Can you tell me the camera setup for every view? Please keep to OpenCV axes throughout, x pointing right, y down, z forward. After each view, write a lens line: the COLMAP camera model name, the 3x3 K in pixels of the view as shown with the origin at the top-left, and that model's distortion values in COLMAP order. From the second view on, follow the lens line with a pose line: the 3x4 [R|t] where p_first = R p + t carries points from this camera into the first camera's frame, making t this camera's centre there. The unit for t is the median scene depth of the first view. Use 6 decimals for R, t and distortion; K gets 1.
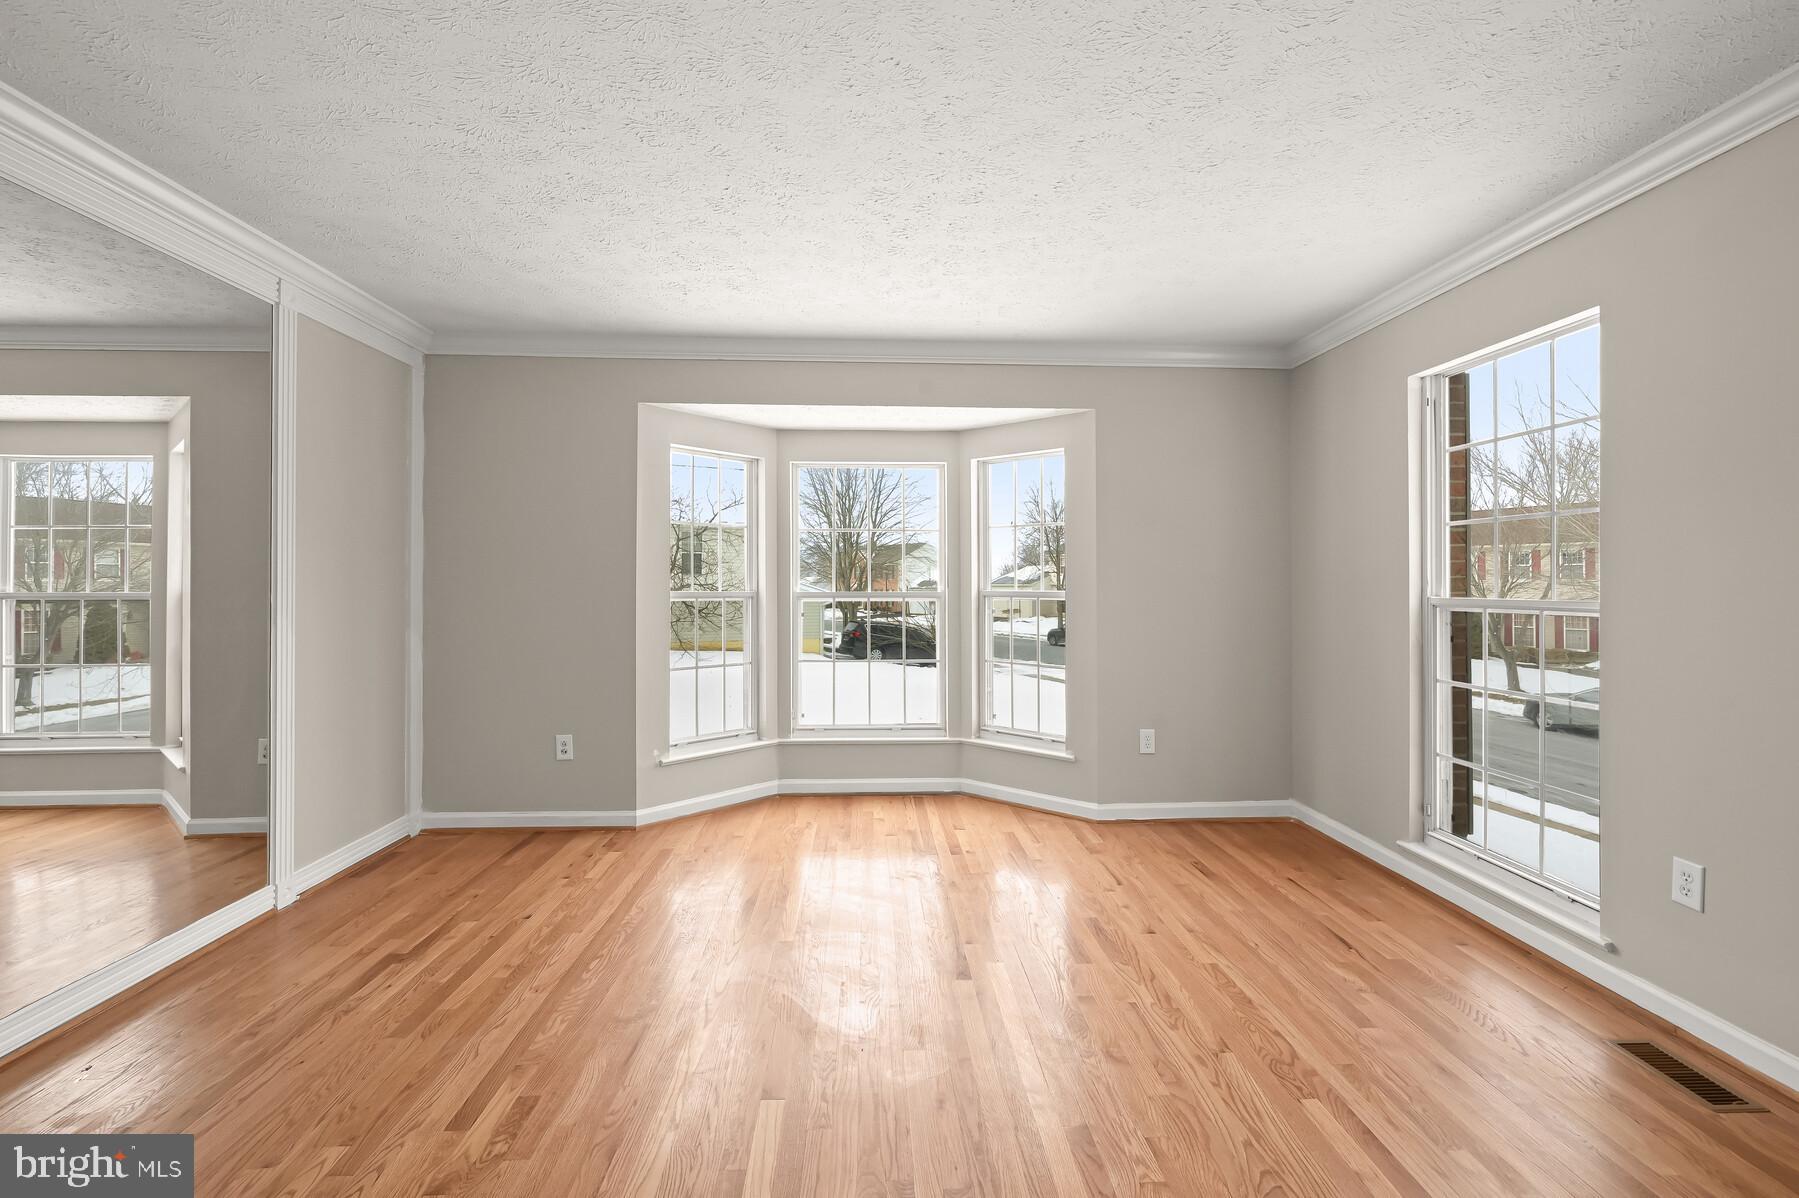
lens RADIAL K [[779.3, 0, 872.9], [0, 779.3, 575.6], [0, 0, 1]] dist [-0.000950, 0.000164]
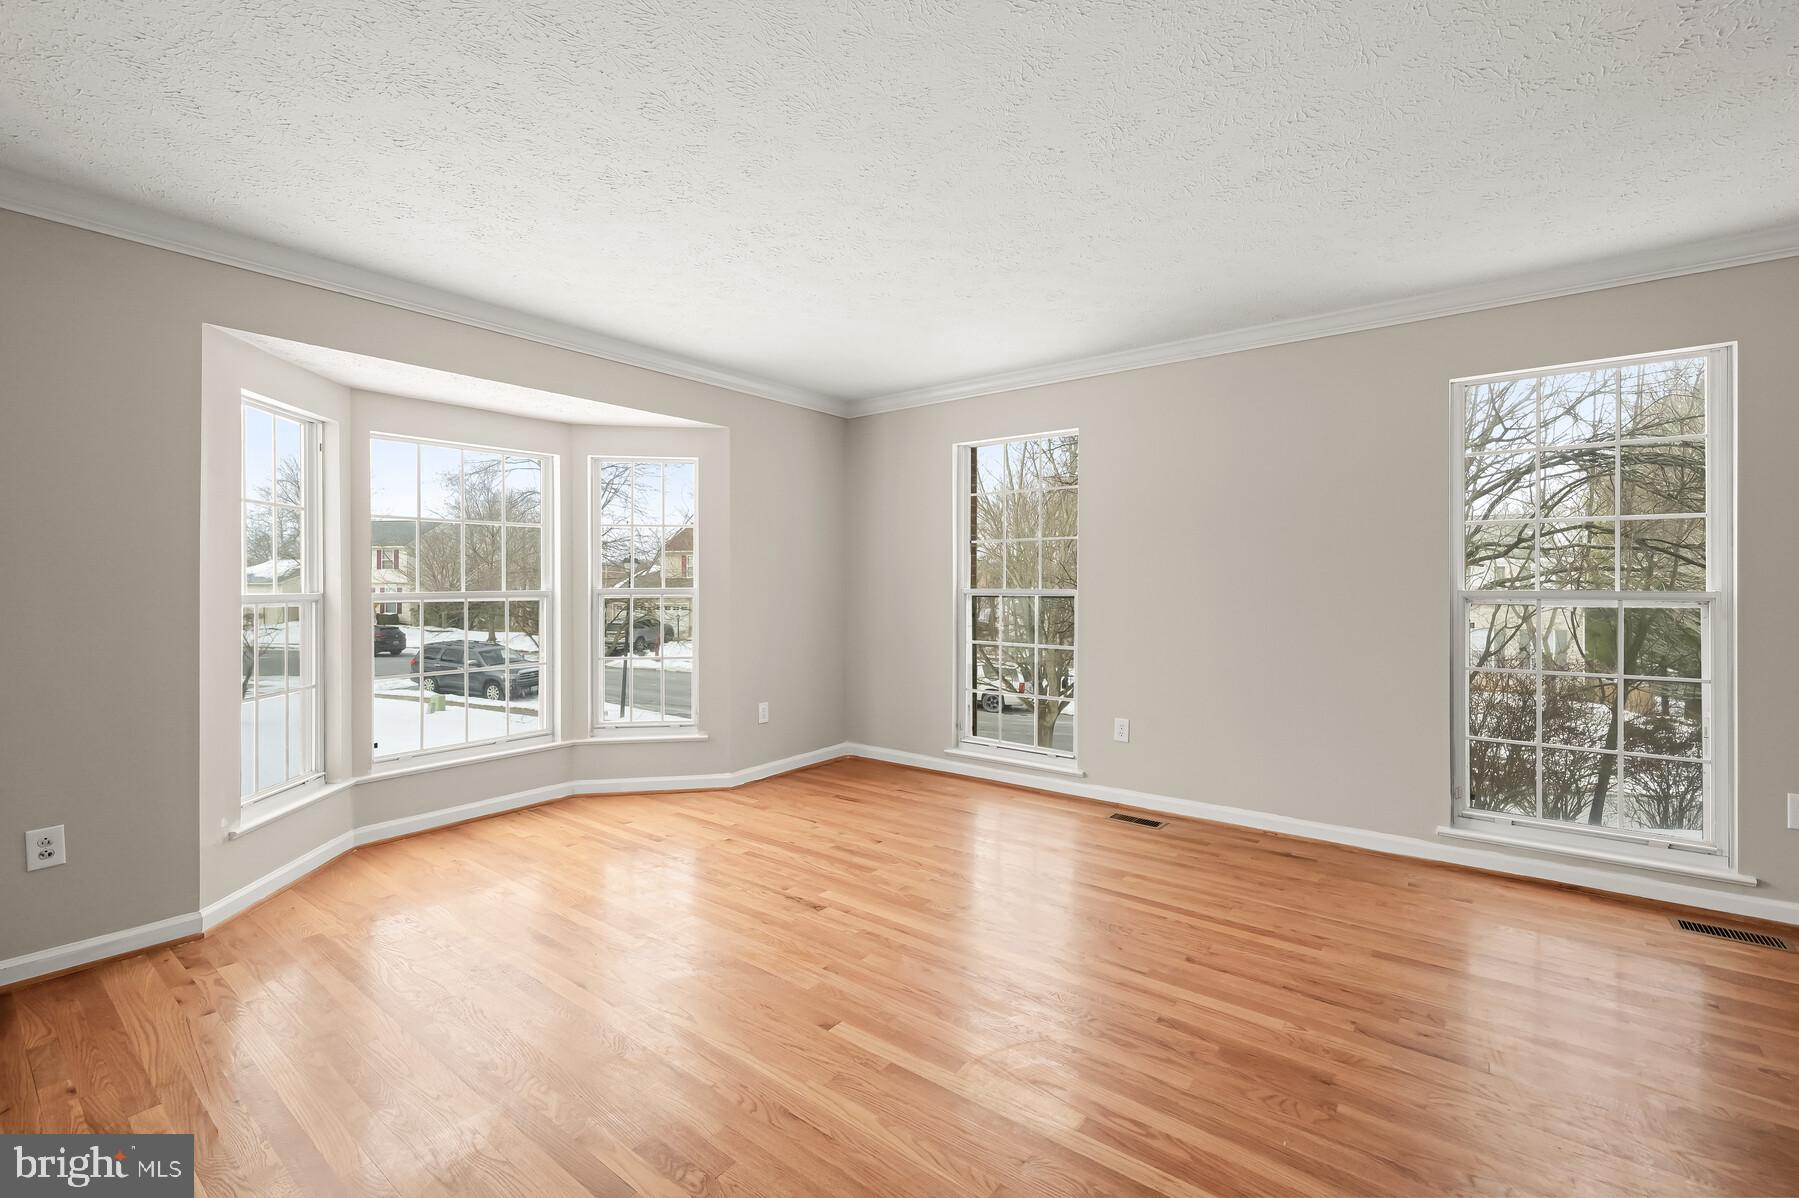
lens RADIAL K [[779.3, 0, 878.3], [0, 779.3, 584.4], [0, 0, 1]] dist [-0.000950, 0.000164]
pose [[0.651568, -0.008191, 0.758546, -0.440606], [-0.002772, 0.999909, 0.013179, -0.000132], [-0.758585, -0.010690, 0.651487, 0.092232]]
